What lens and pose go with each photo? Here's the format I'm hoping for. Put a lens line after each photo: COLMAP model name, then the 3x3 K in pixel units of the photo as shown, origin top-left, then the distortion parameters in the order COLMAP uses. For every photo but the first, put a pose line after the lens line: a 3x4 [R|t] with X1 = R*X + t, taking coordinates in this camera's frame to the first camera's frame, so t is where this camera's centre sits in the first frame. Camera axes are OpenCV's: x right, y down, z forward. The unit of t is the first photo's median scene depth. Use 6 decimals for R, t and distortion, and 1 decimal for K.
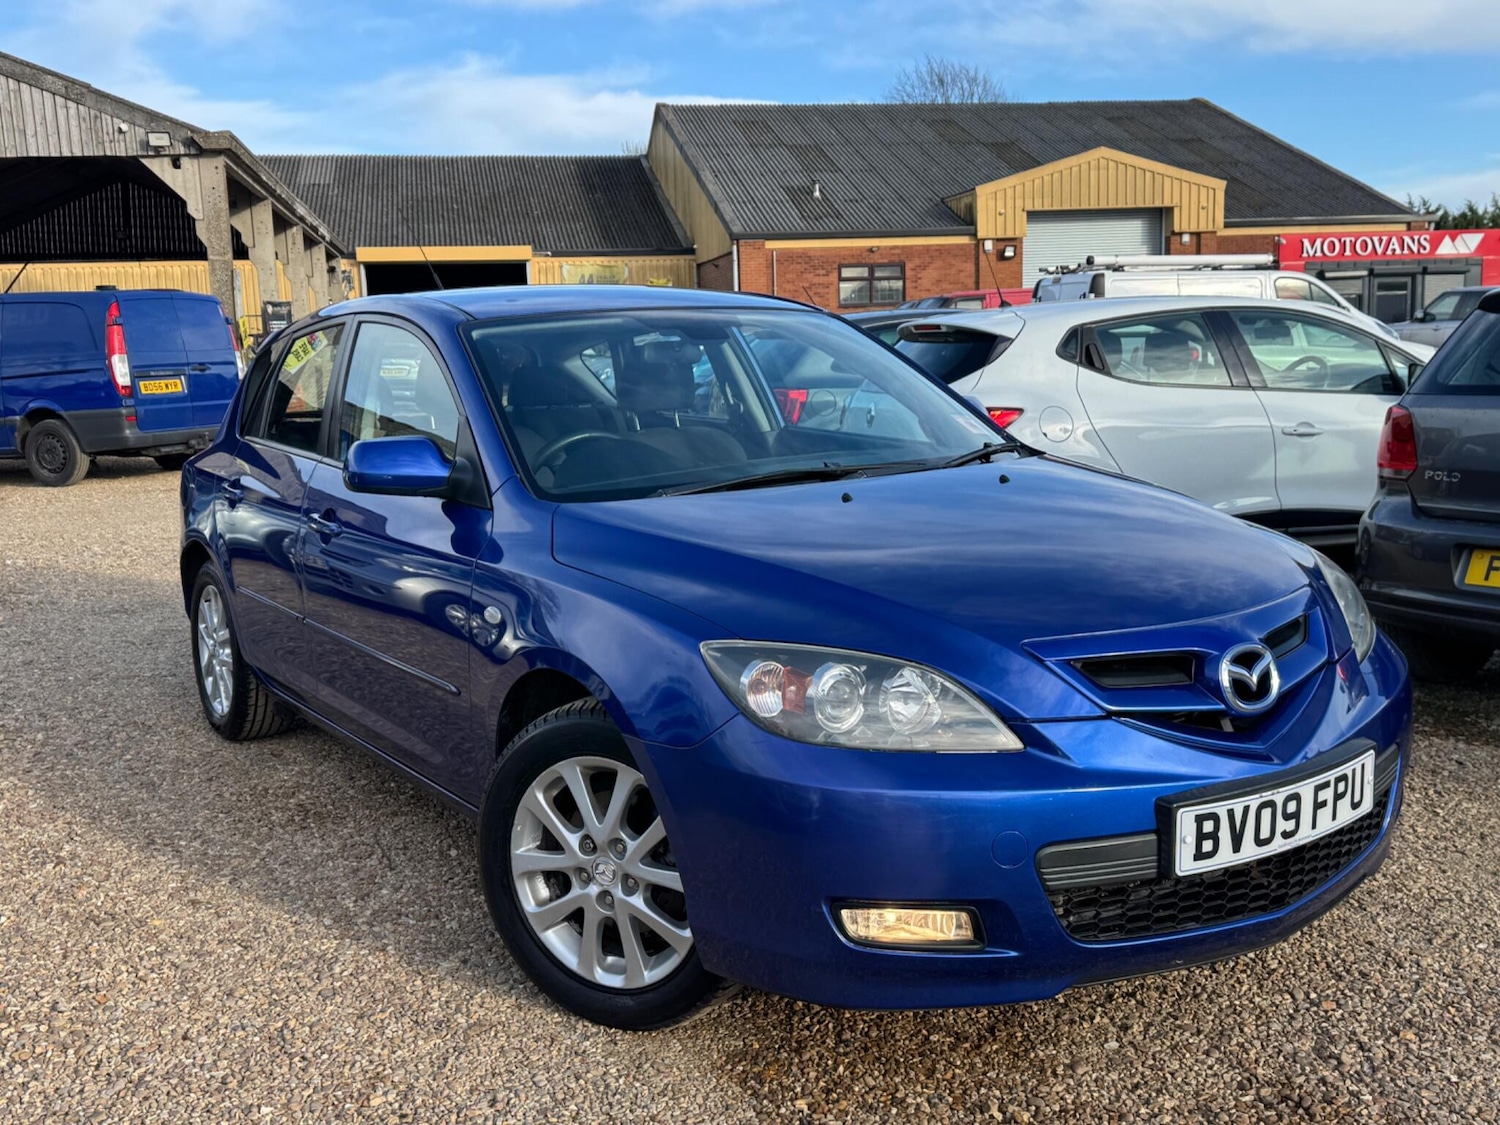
lens RADIAL K [[1364.6, 0, 739.8], [0, 1364.6, 566.4], [0, 0, 1]] dist [0.164258, -0.294982]
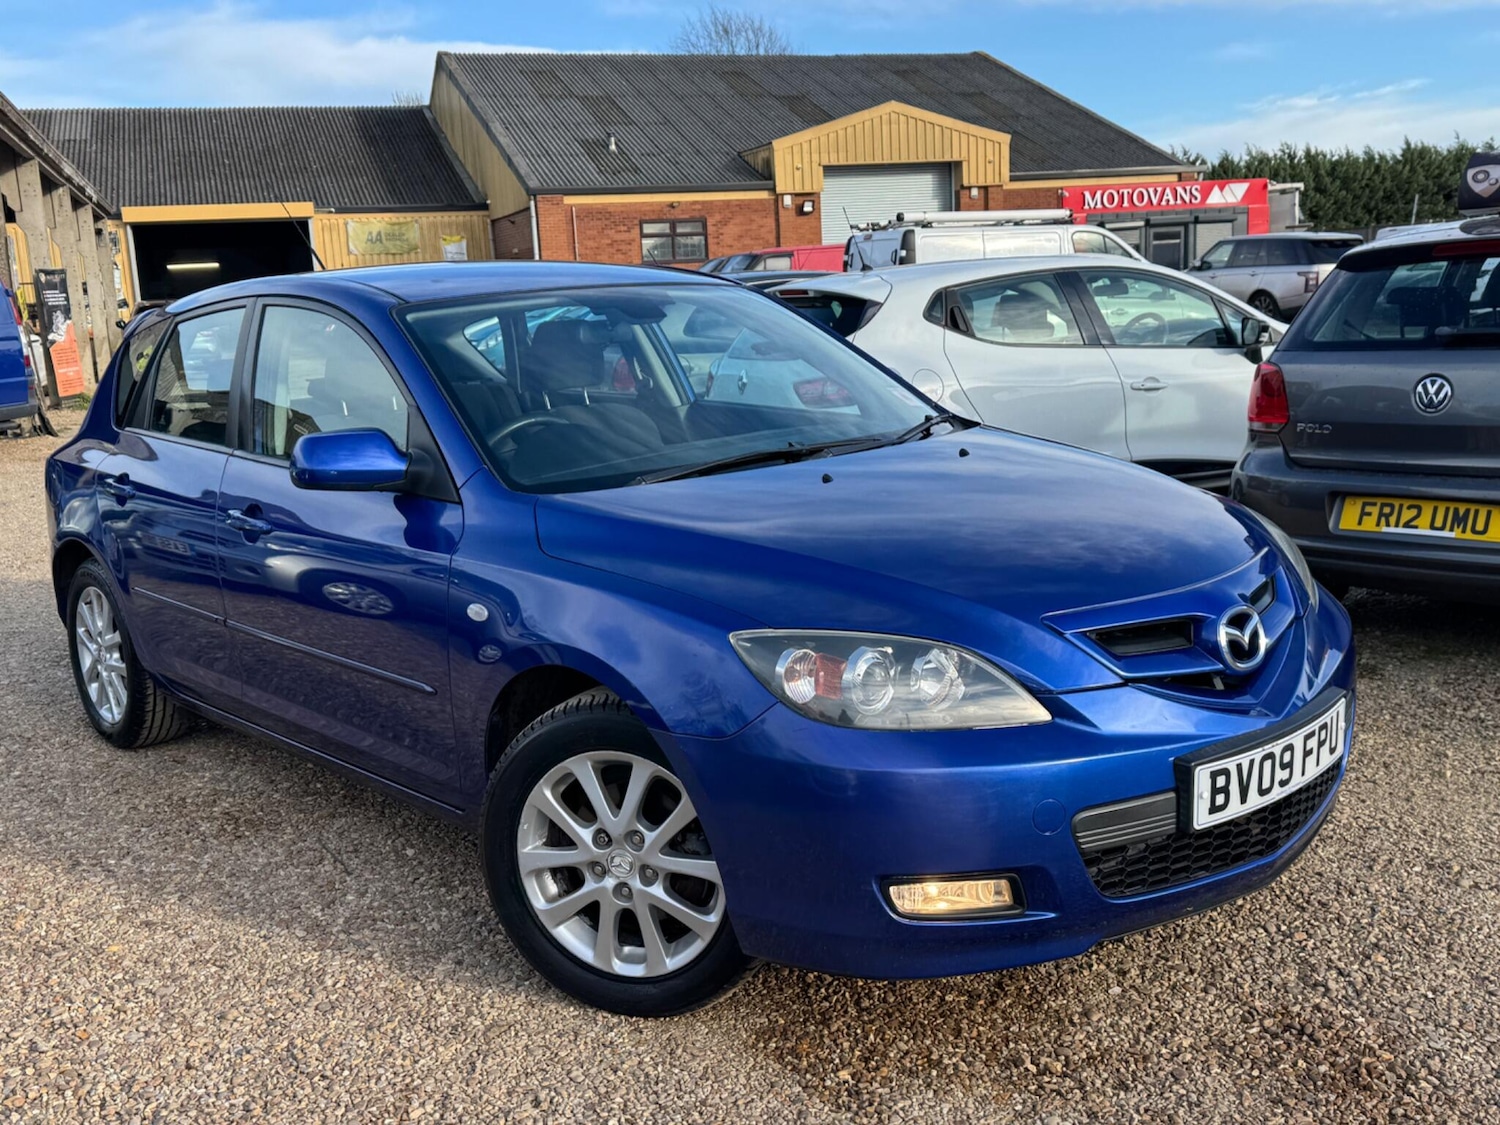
lens RADIAL K [[1366.4, 0, 736.6], [0, 1366.4, 577.5], [0, 0, 1]] dist [0.164859, -0.296400]
pose [[0.989726, -0.048182, 0.134616, -0.124206], [0.043058, 0.998242, 0.040722, -0.020636], [-0.136341, -0.034507, 0.990061, 0.004226]]
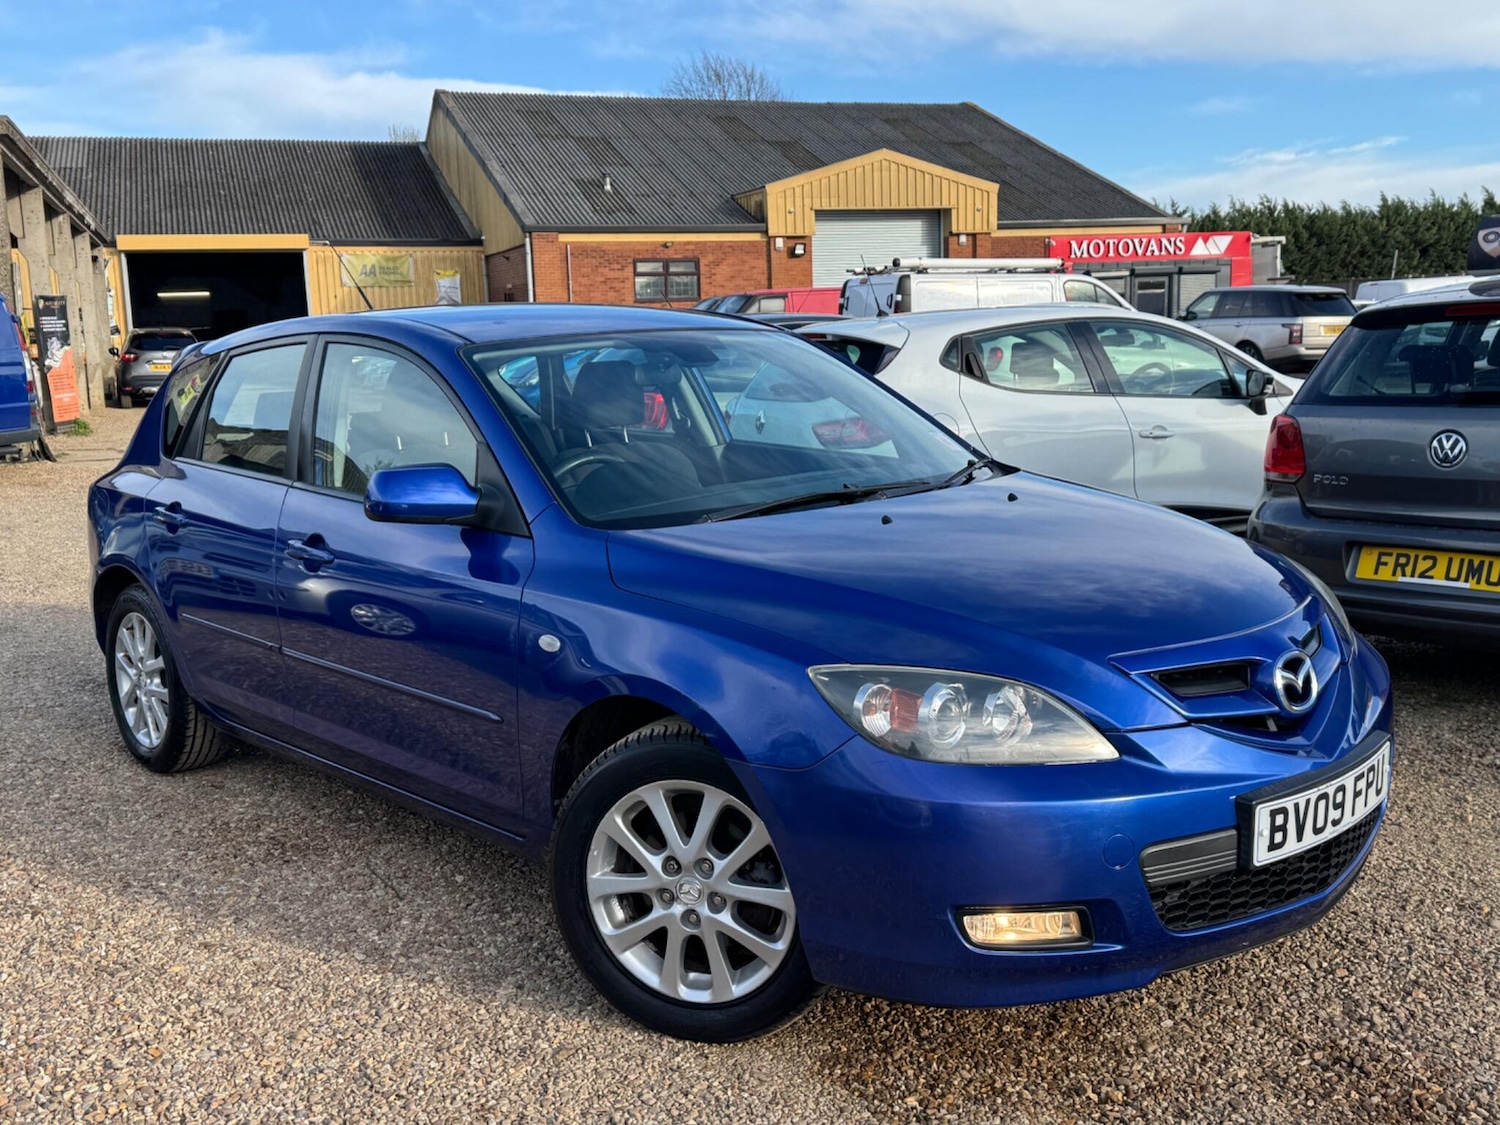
lens RADIAL K [[1364.6, 0, 739.8], [0, 1364.6, 566.4], [0, 0, 1]] dist [0.164258, -0.294982]
pose [[0.988288, -0.025335, 0.150481, -0.186538], [0.024618, 0.999675, 0.006627, -0.023642], [-0.150600, -0.002845, 0.988591, -0.019032]]
